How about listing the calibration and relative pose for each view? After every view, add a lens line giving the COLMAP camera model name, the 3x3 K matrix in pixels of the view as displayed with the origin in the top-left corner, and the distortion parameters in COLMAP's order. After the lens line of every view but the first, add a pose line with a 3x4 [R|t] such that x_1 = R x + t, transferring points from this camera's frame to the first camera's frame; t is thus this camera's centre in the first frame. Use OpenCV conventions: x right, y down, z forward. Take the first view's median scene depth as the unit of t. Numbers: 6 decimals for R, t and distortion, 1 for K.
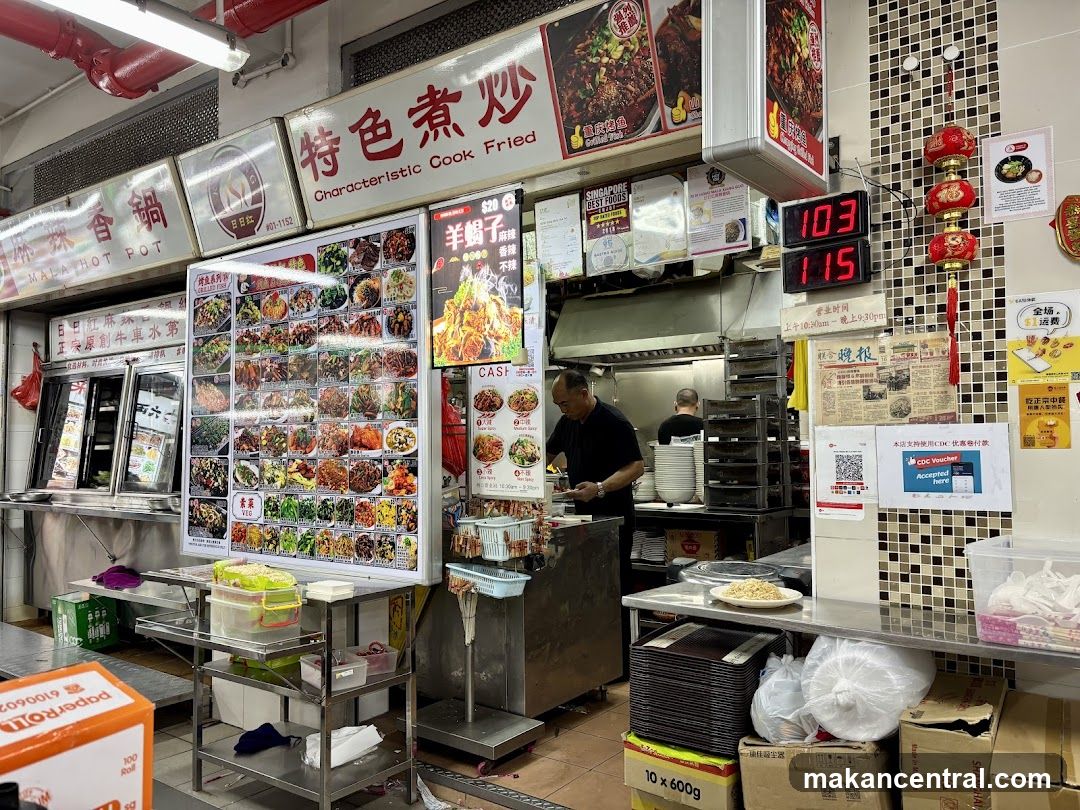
lens RADIAL K [[848.8, 0, 540.0], [0, 848.8, 405.0], [0, 0, 1]] dist [-0.028972, 0.120391]
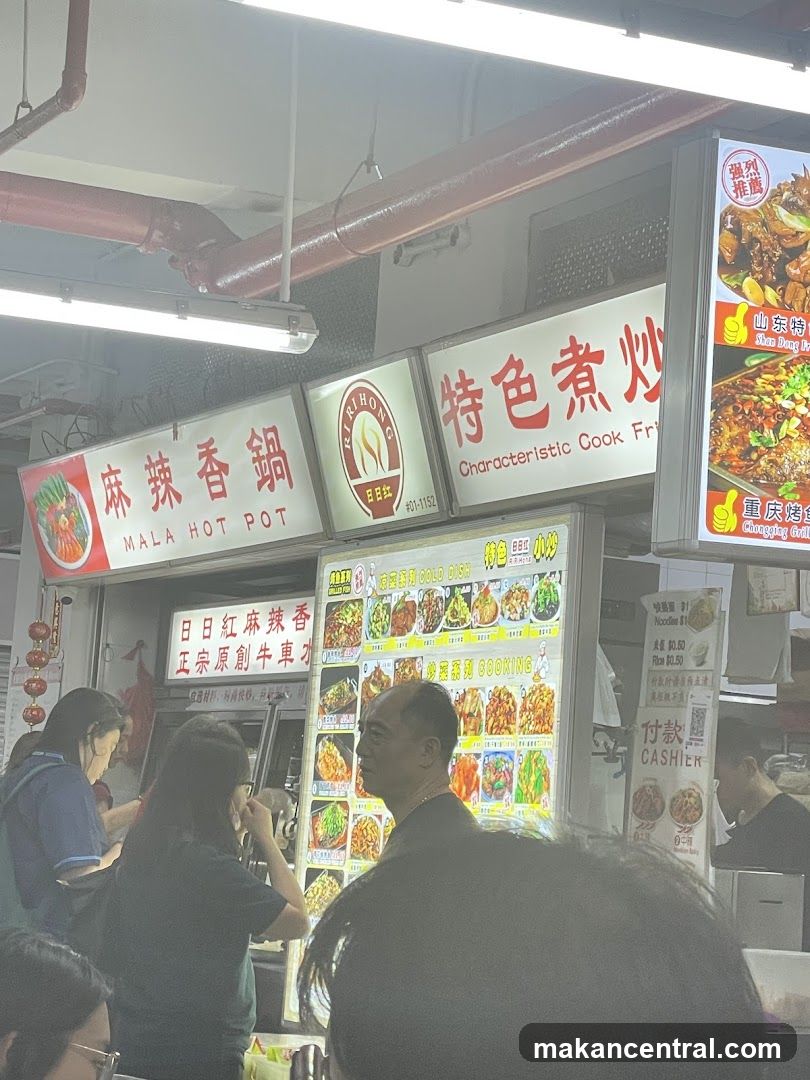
lens RADIAL K [[2725.3, 0, 405.0], [0, 2725.3, 540.0], [0, 0, 1]] dist [-0.015774, -0.261654]
pose [[0.883857, 0.011578, -0.467615, 0.732967], [-0.047775, 0.996700, -0.065623, -0.058714], [0.465312, 0.080342, 0.881493, -0.926423]]
